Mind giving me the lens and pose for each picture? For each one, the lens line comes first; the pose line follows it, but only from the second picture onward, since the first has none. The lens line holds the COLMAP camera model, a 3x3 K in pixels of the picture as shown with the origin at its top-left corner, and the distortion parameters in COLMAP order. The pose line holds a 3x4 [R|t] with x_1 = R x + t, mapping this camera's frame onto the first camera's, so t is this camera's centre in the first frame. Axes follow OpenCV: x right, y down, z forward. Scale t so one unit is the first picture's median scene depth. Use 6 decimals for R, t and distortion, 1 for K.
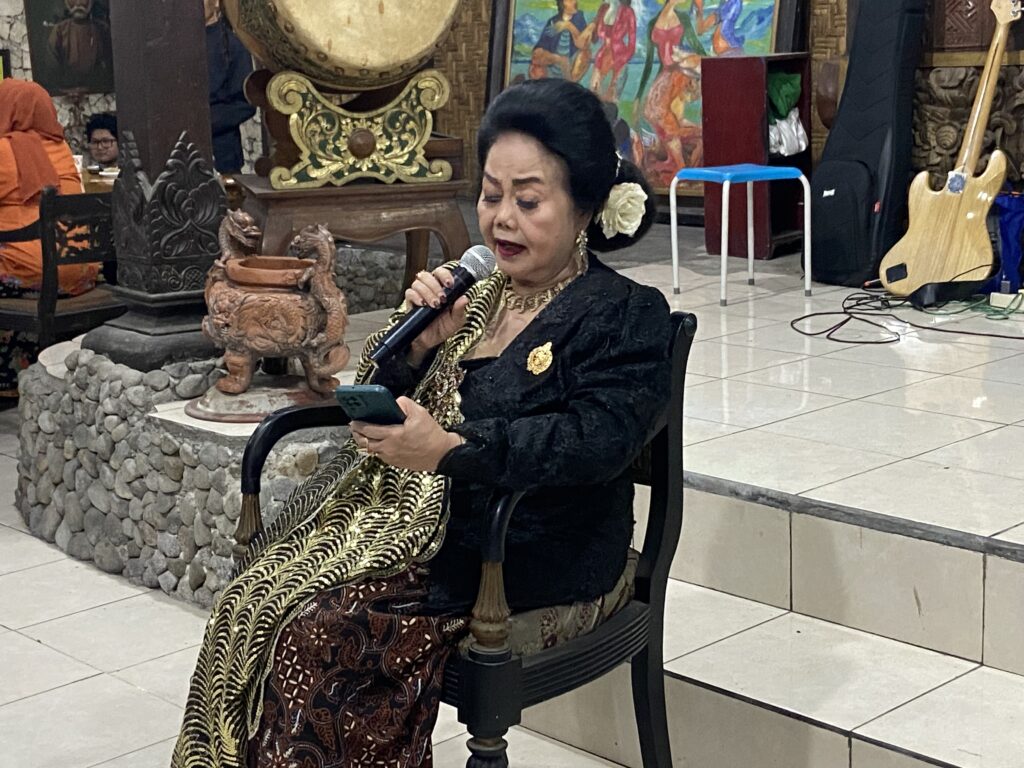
lens RADIAL K [[1637.6, 0, 519.0], [0, 1637.6, 381.7], [0, 0, 1]] dist [0.054459, 0.000000]
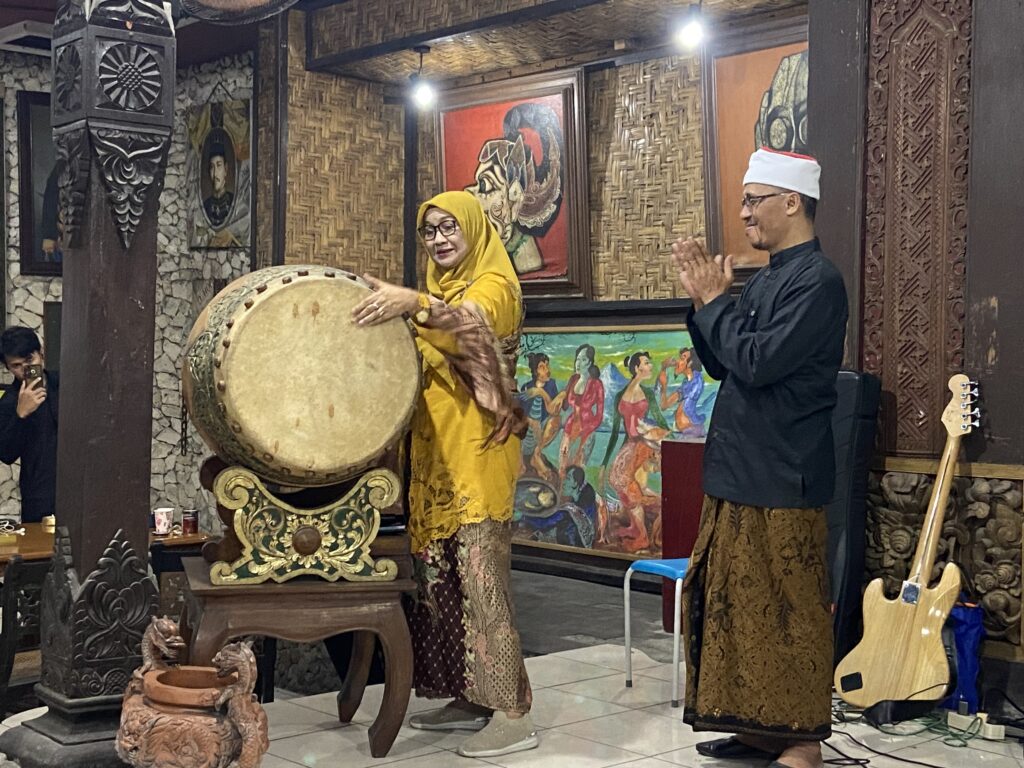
lens RADIAL K [[1493.7, 0, 503.4], [0, 1493.7, 382.3], [0, 0, 1]] dist [0.044951, 0.000000]
pose [[0.999121, 0.041132, -0.008064, 0.025419], [-0.041915, 0.980448, -0.192261, -0.070074], [-0.000002, 0.192430, 0.981311, 0.099600]]
